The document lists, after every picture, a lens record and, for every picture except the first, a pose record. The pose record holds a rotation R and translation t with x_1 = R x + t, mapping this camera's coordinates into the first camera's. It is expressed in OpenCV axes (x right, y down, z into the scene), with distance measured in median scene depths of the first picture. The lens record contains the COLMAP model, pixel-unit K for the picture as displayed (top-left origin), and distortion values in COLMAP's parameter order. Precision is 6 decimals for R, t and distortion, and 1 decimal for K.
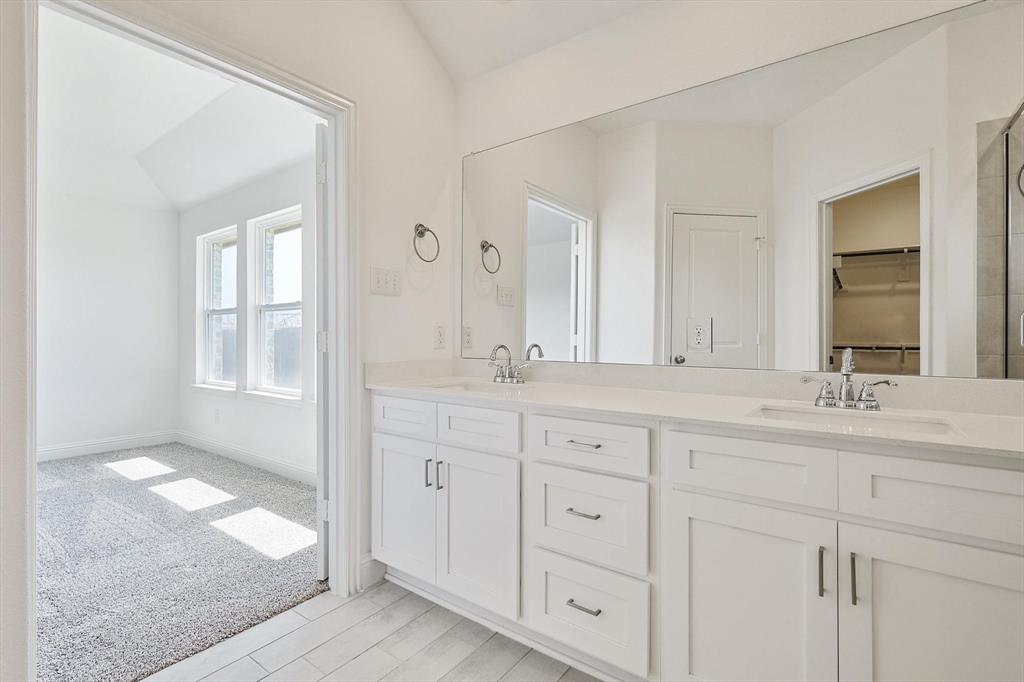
lens RADIAL K [[476.0, 0, 512.0], [0, 476.0, 341.0], [0, 0, 1]] dist [0.000369, -0.000288]
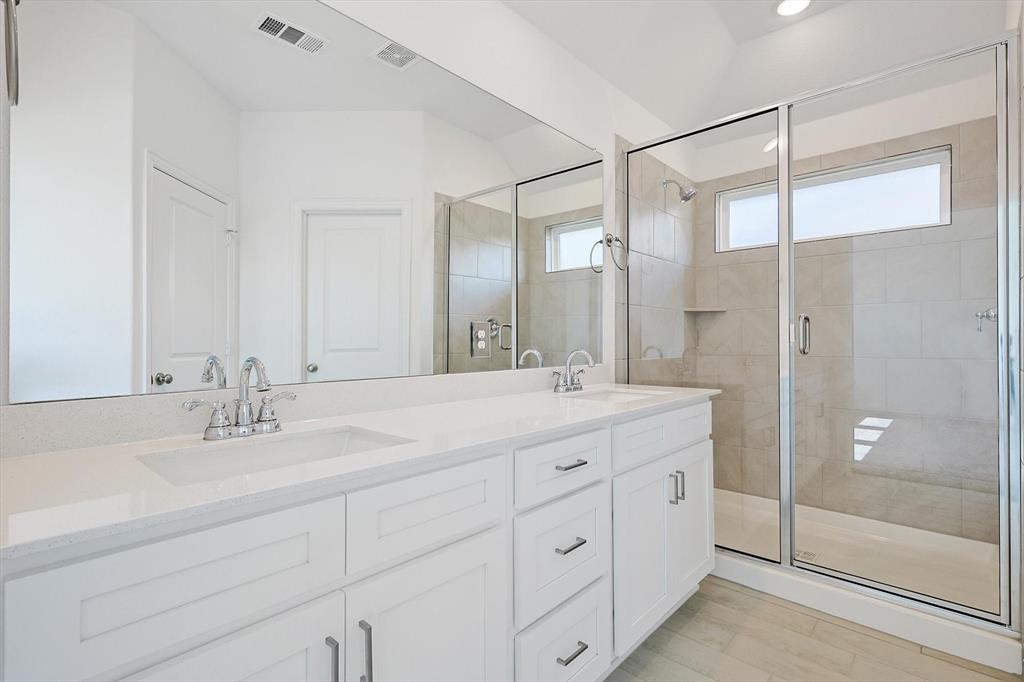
lens RADIAL K [[476.0, 0, 512.0], [0, 476.0, 341.0], [0, 0, 1]] dist [0.000369, -0.000288]
pose [[0.106961, 0.003570, 0.994257, -0.419376], [0.014689, 0.999879, -0.005170, 0.000302], [-0.994155, 0.015158, 0.106895, 0.628258]]
